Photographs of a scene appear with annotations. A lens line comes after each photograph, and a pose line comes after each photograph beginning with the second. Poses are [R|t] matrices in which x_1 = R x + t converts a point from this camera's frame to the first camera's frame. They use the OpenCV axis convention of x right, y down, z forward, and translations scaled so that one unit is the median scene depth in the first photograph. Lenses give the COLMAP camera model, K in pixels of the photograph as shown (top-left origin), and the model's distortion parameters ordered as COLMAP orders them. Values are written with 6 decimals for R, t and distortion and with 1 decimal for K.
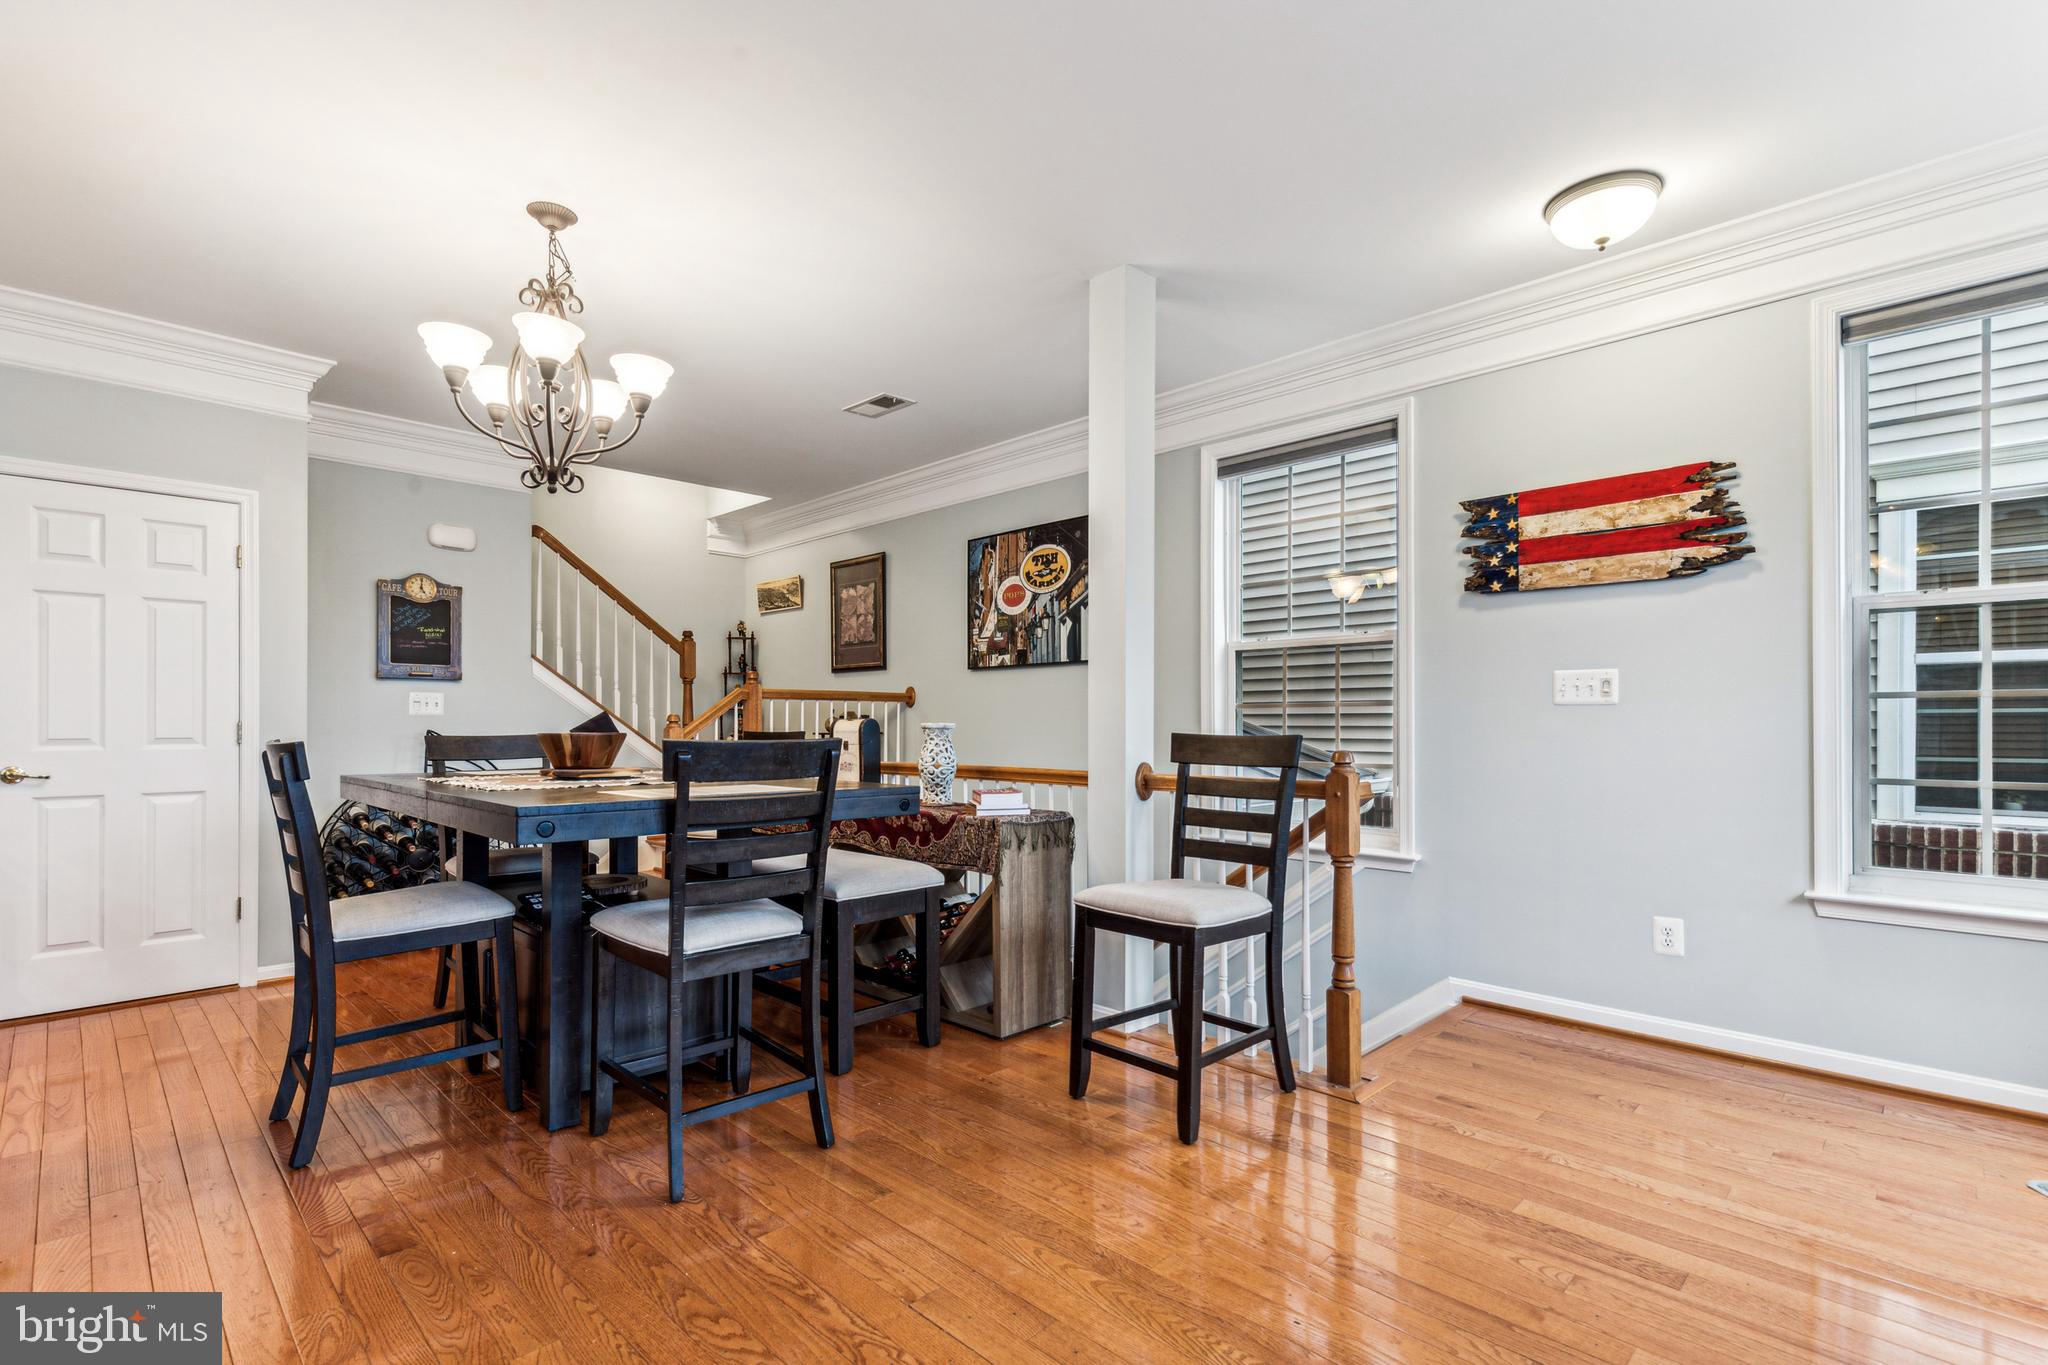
lens RADIAL K [[936.6, 0, 1029.6], [0, 936.6, 713.7], [0, 0, 1]] dist [0.002847, 0.000034]
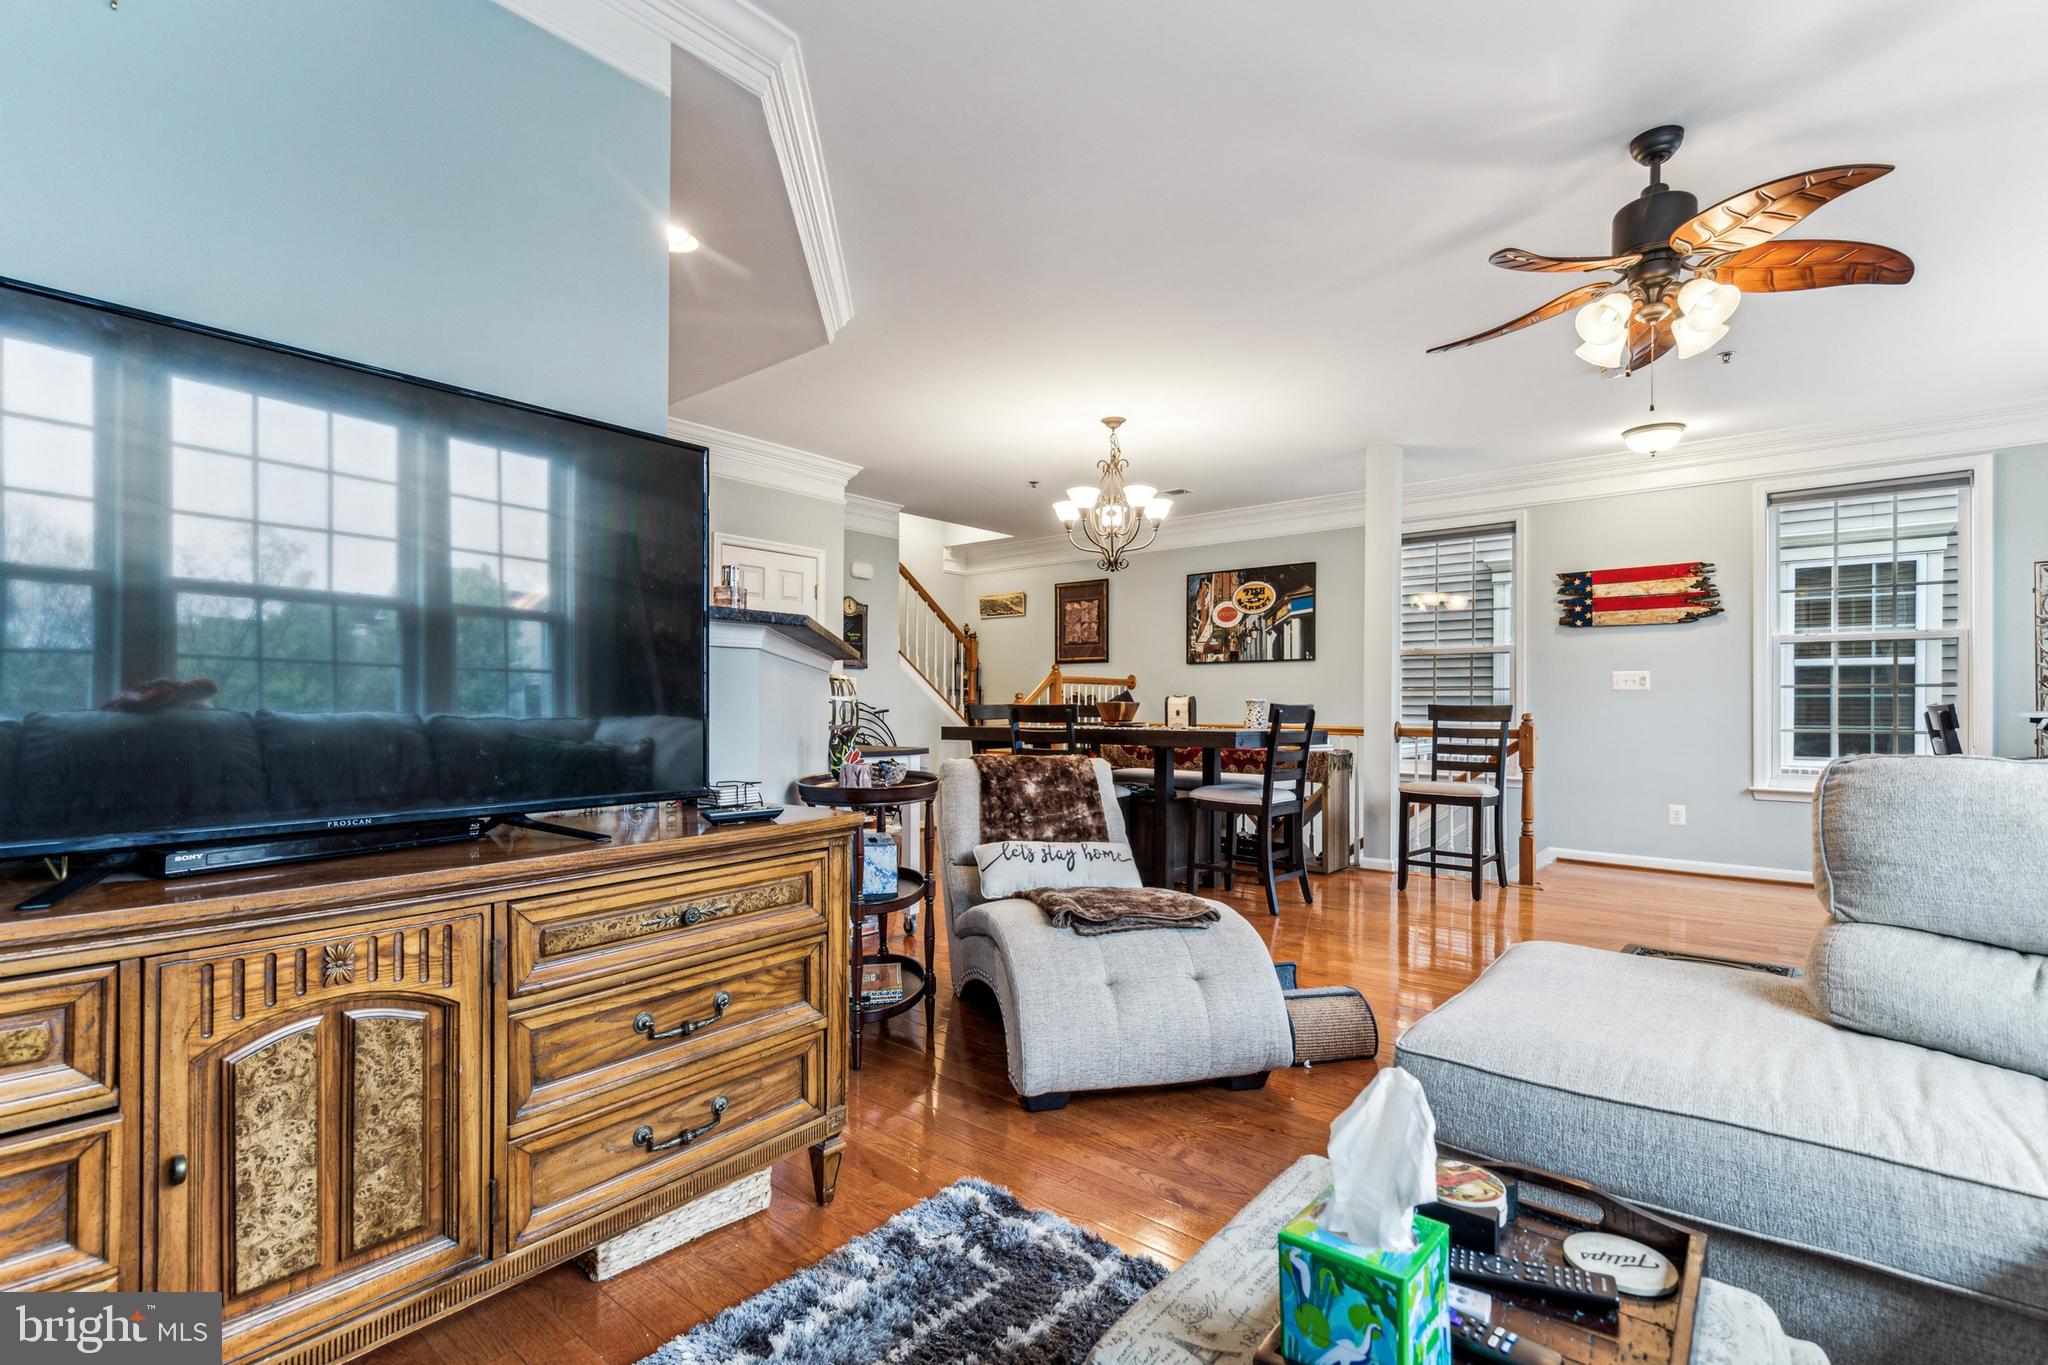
lens RADIAL K [[922.6, 0, 1039.4], [0, 922.6, 695.2], [0, 0, 1]] dist [0.008075, -0.000113]
pose [[0.996191, 0.005971, 0.086994, -0.486307], [-0.005827, 0.999981, -0.001913, 0.006793], [-0.087004, 0.001399, 0.996207, -0.473777]]
